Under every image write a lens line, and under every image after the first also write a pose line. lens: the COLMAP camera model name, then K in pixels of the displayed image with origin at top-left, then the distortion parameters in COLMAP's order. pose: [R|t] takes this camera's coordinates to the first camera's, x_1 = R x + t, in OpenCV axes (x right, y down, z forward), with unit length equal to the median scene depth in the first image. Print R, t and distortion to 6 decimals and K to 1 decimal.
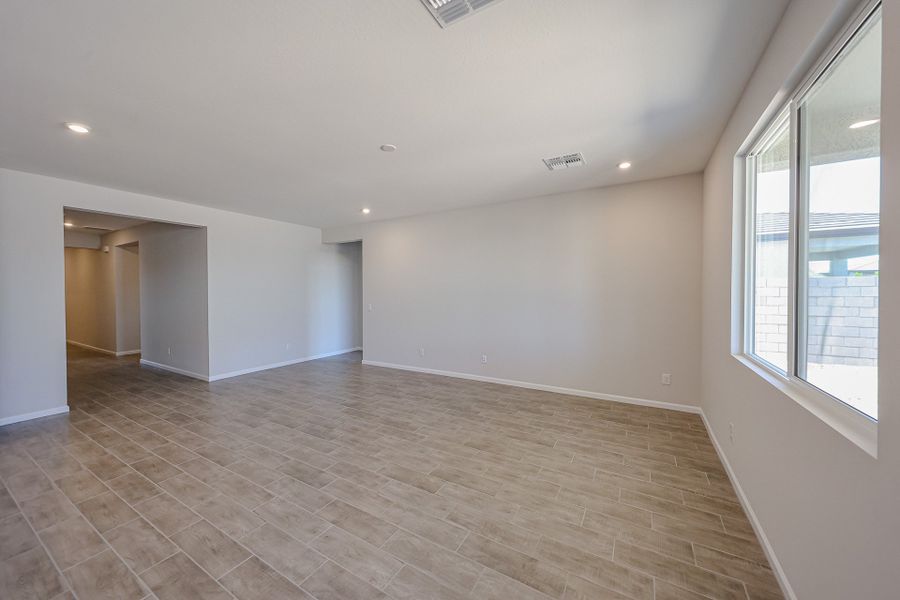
lens RADIAL K [[334.1, 0, 448.6], [0, 334.1, 295.2], [0, 0, 1]] dist [-0.000161, 0.000042]
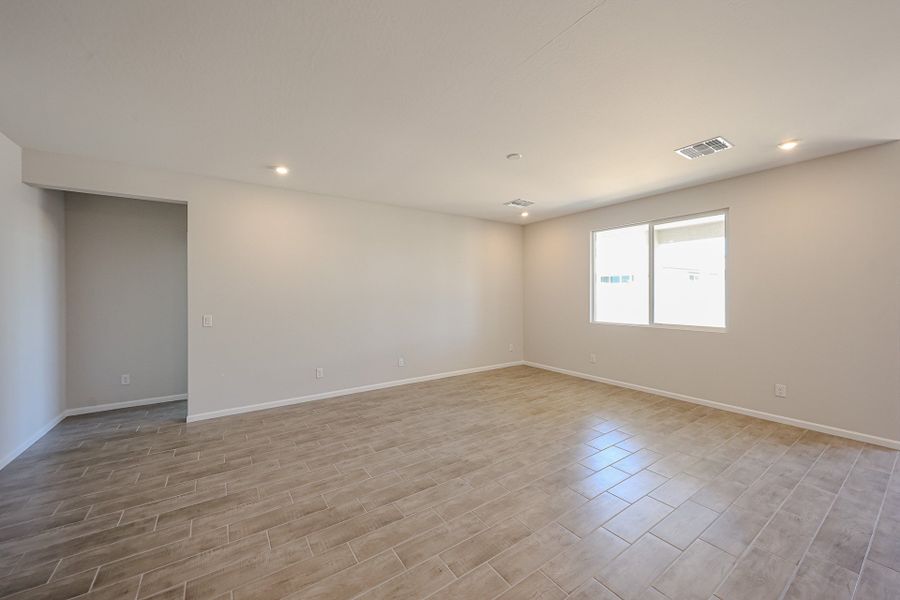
lens RADIAL K [[340.6, 0, 452.0], [0, 340.6, 292.9], [0, 0, 1]] dist [0.000590, -0.000002]
pose [[0.417774, 0.002075, 0.908548, -0.988759], [0.015099, 0.999843, -0.009226, -0.001886], [-0.908425, 0.017572, 0.417678, 0.586780]]
